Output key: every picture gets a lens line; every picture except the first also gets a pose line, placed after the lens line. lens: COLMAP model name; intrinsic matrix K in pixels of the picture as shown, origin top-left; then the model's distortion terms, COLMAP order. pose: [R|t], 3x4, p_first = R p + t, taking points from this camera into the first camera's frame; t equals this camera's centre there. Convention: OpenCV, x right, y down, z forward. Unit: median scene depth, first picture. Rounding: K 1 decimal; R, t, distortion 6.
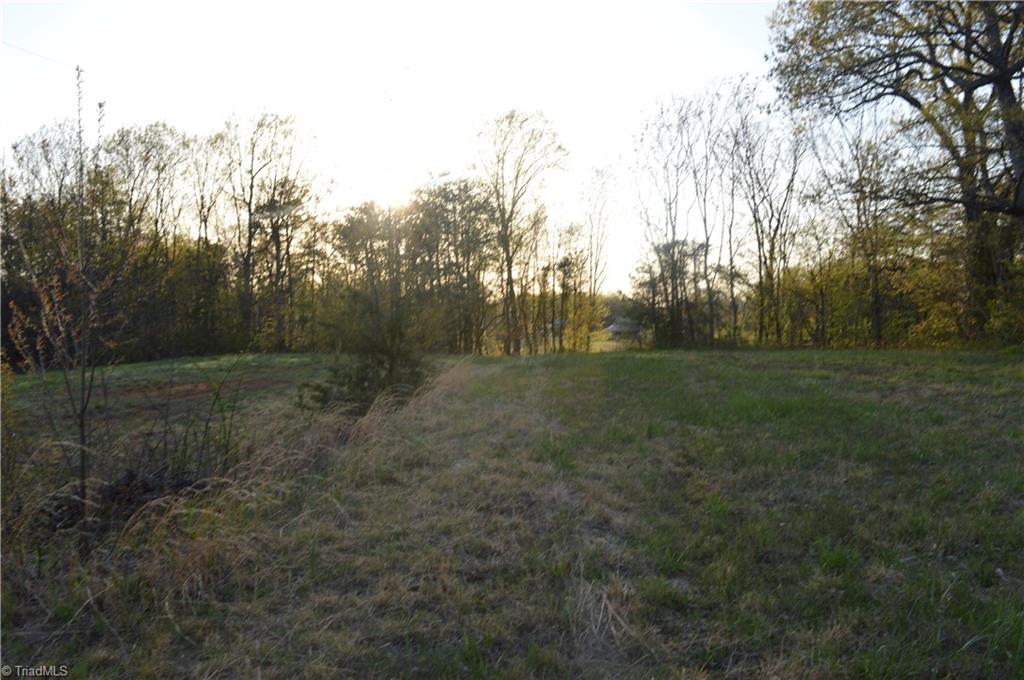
lens RADIAL K [[829.3, 0, 512.0], [0, 829.3, 340.0], [0, 0, 1]] dist [-0.085506, 0.005532]
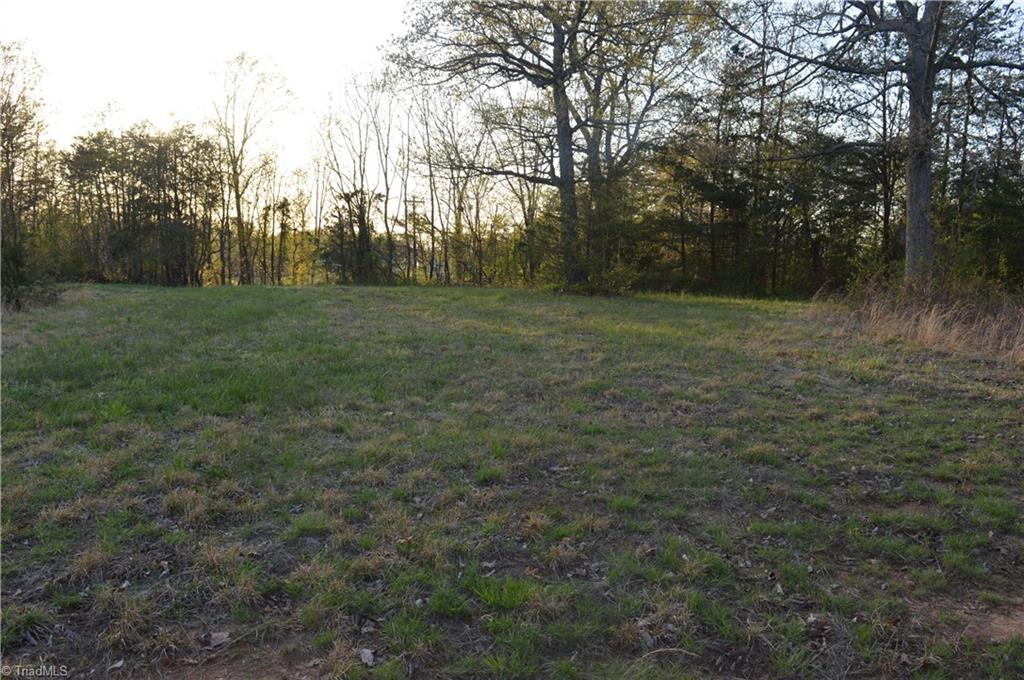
lens RADIAL K [[829.3, 0, 512.0], [0, 829.3, 340.0], [0, 0, 1]] dist [-0.085506, 0.005532]
pose [[0.963458, 0.008023, 0.267739, 0.092160], [-0.027070, 0.997350, 0.067524, 0.002993], [-0.266487, -0.072305, 0.961123, -0.148472]]
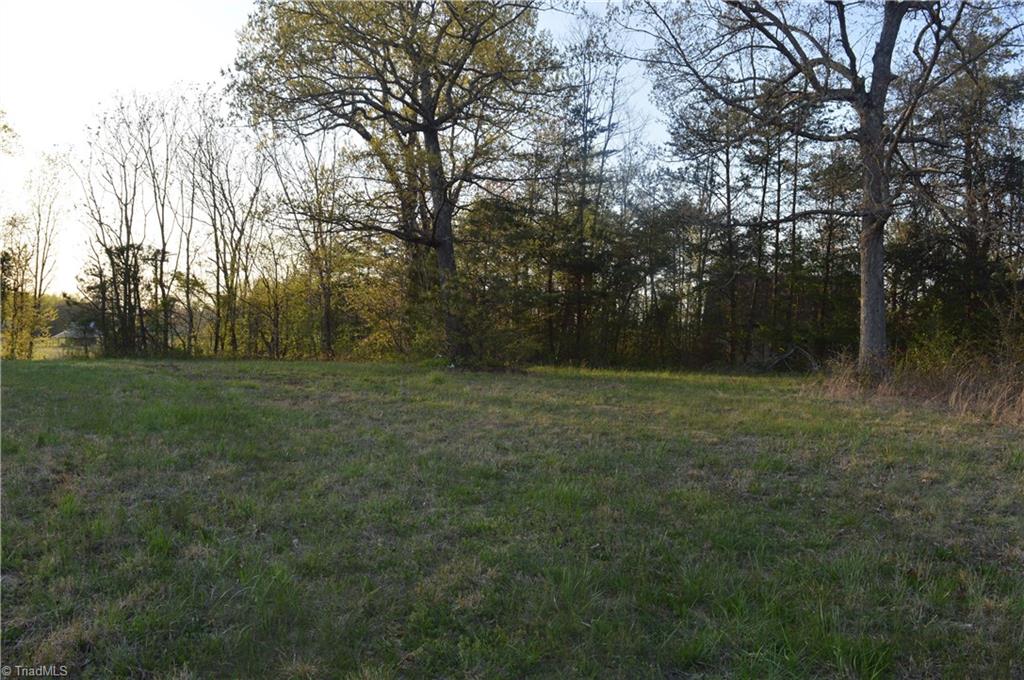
lens RADIAL K [[829.3, 0, 512.0], [0, 829.3, 340.0], [0, 0, 1]] dist [-0.085506, 0.005532]
pose [[0.810275, 0.026035, 0.585471, 0.009015], [-0.018763, 0.999653, -0.018486, -0.000451], [-0.585749, 0.003993, 0.810482, -0.016475]]
